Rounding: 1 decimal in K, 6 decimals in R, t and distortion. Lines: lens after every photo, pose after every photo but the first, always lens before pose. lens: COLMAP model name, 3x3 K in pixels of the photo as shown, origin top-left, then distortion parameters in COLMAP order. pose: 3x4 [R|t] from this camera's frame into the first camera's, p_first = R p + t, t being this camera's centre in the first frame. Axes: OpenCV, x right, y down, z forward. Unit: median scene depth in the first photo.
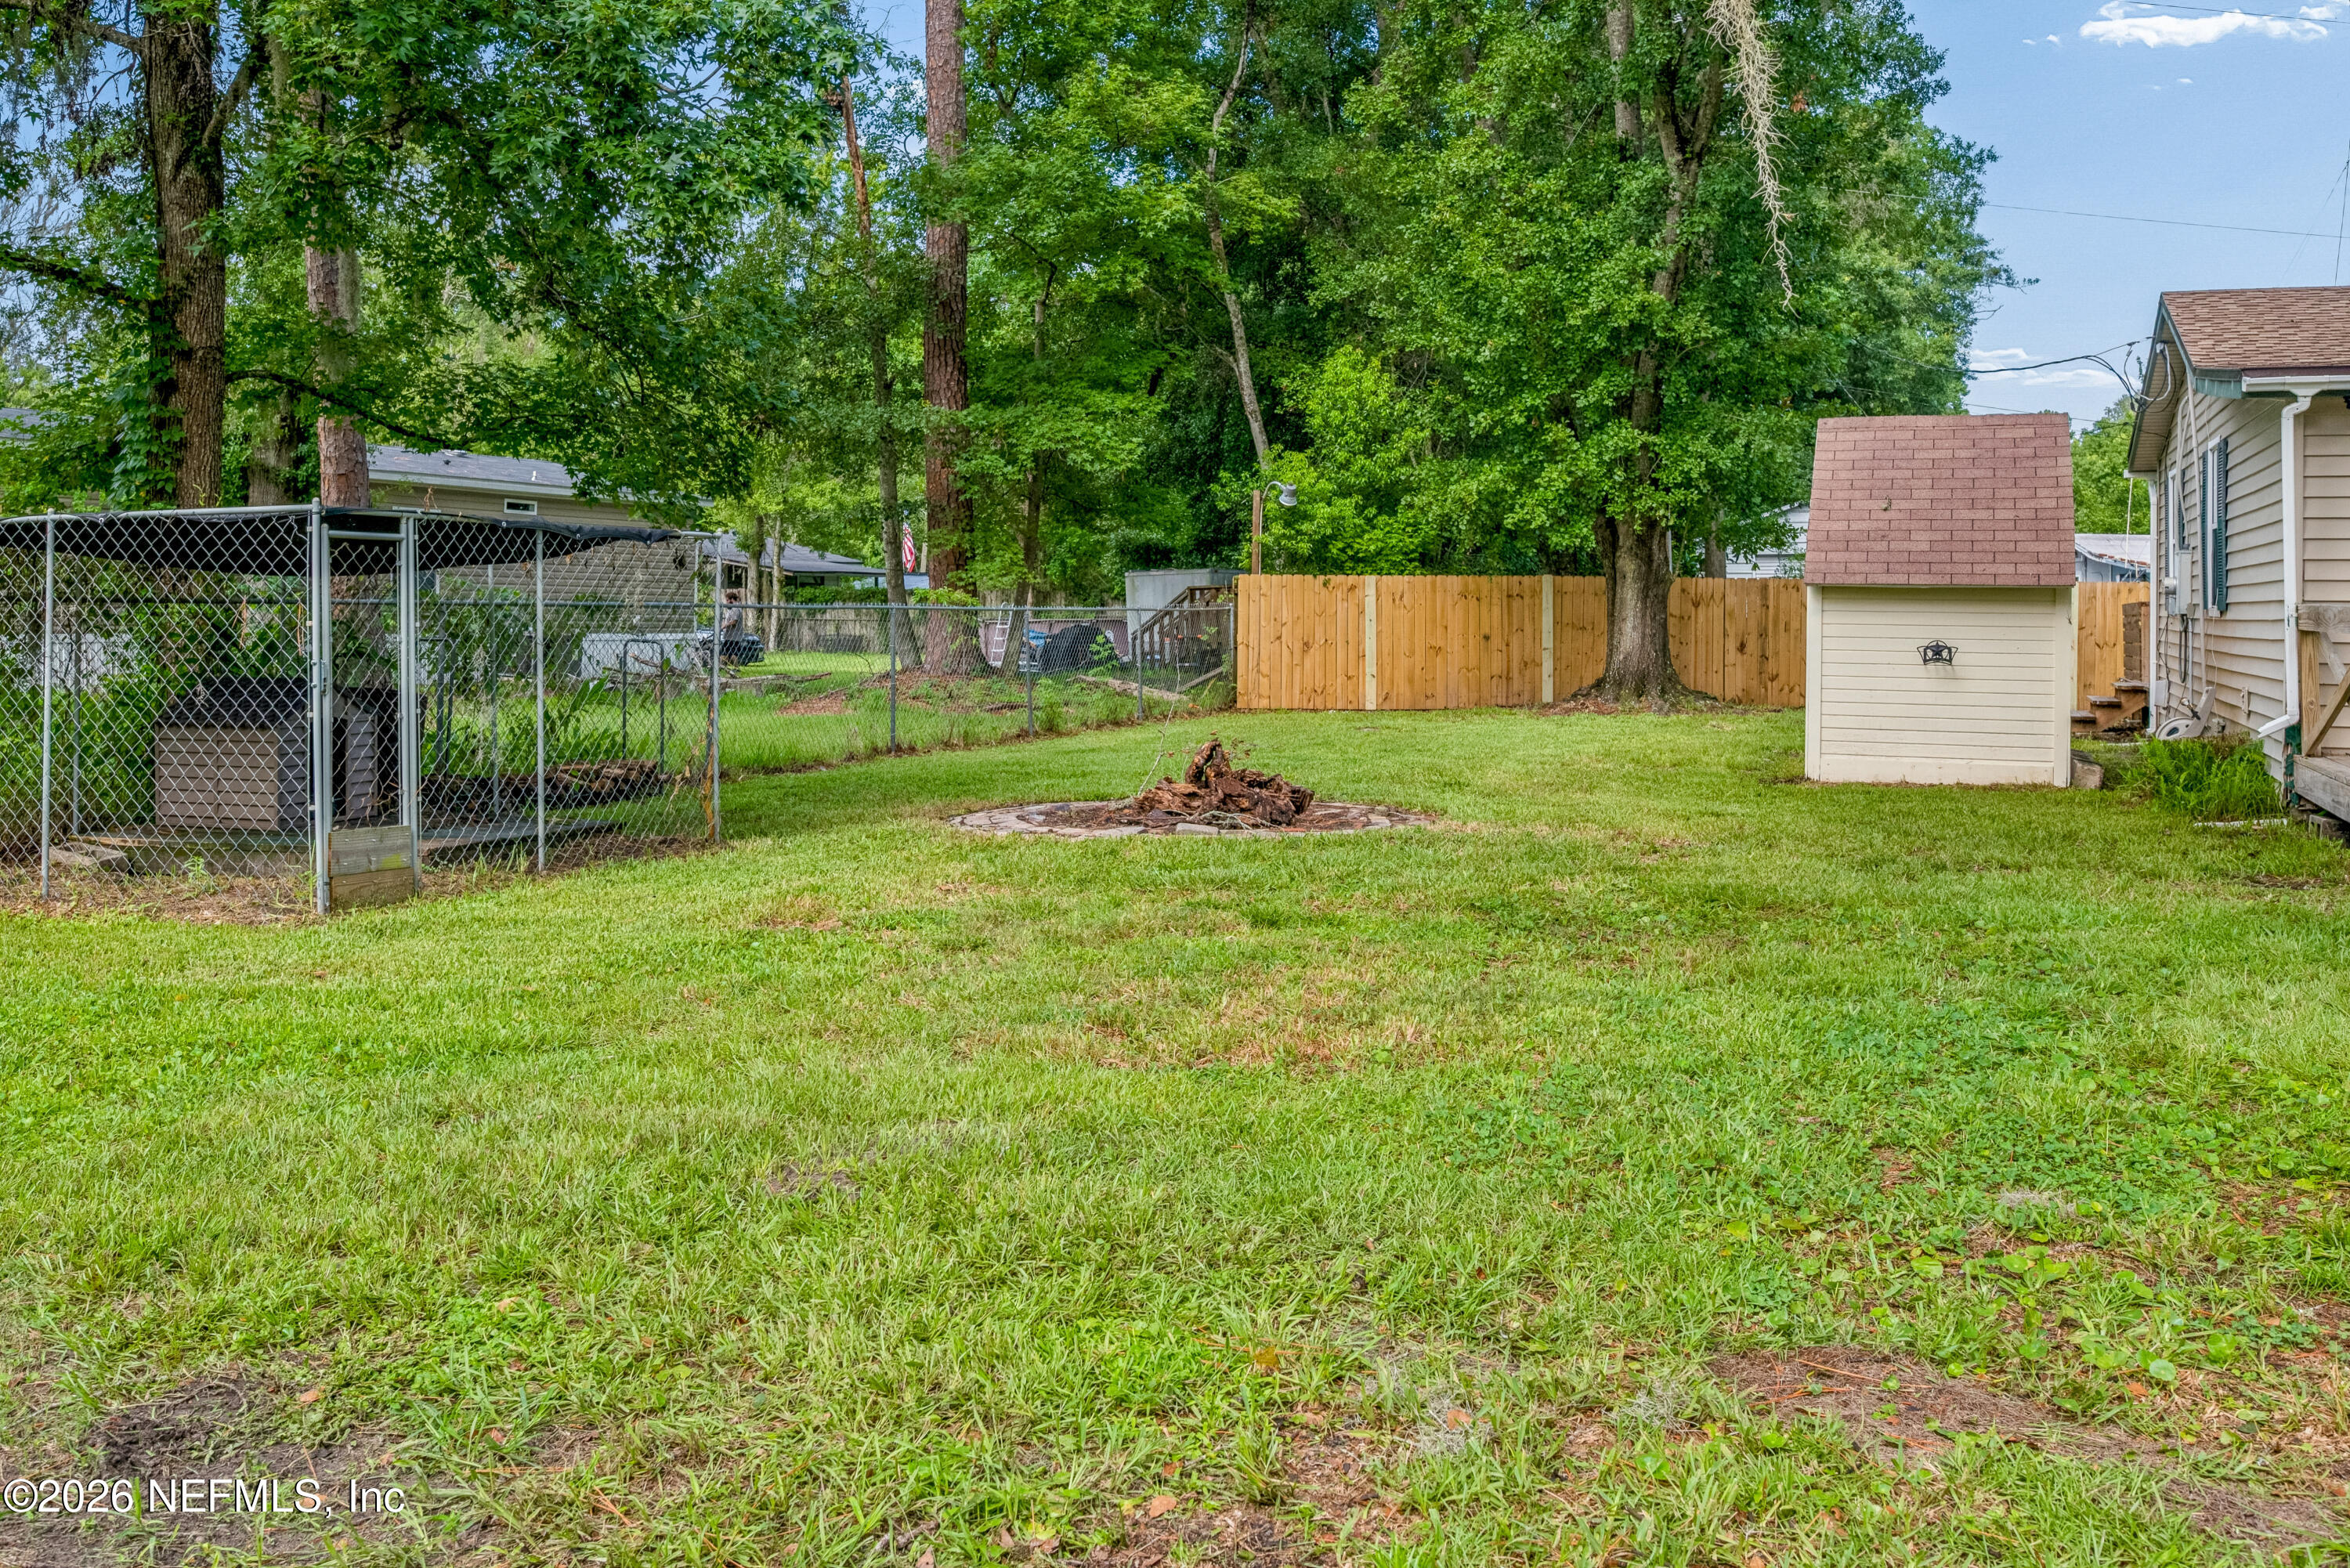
lens RADIAL K [[2031.9, 0, 1175.9], [0, 2031.9, 783.6], [0, 0, 1]] dist [-0.000006, -0.000056]
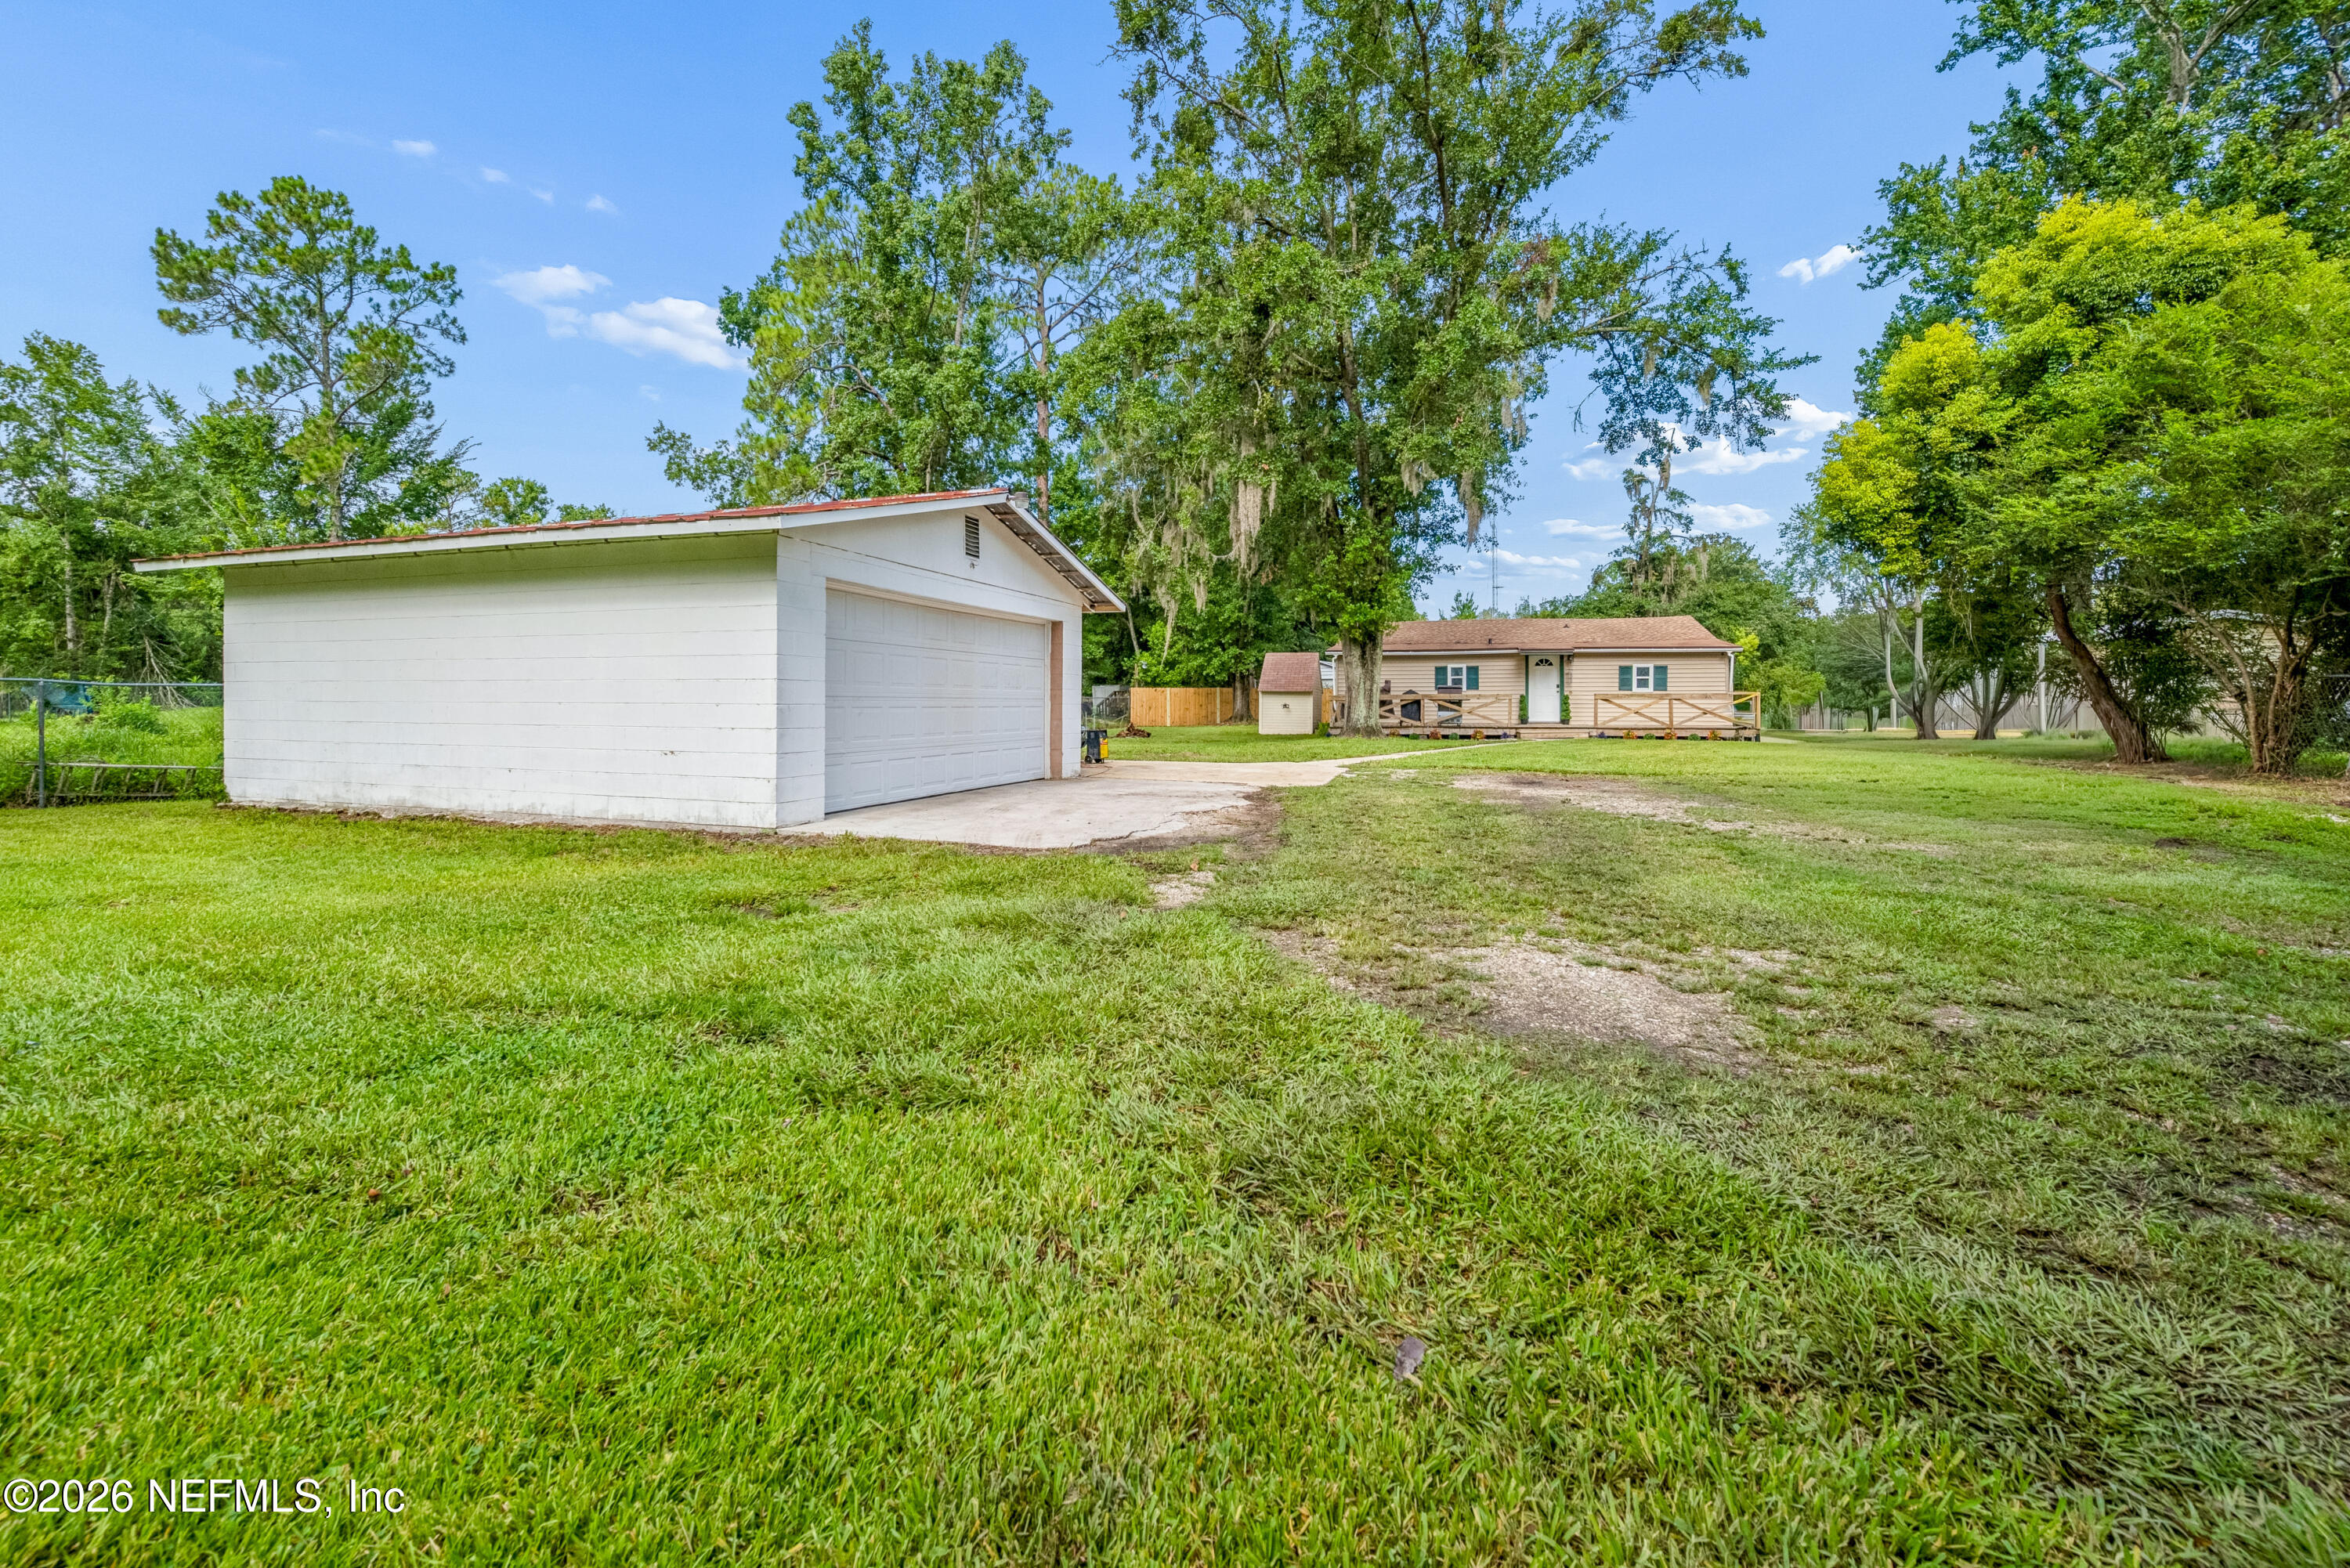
lens RADIAL K [[967.1, 0, 1173.1], [0, 967.1, 781.7], [0, 0, 1]] dist [0.000005, 0.000000]
pose [[0.996799, -0.007481, 0.079603, -0.028707], [0.007596, 0.999970, -0.001142, 0.060612], [-0.079592, 0.001743, 0.996826, -0.654264]]
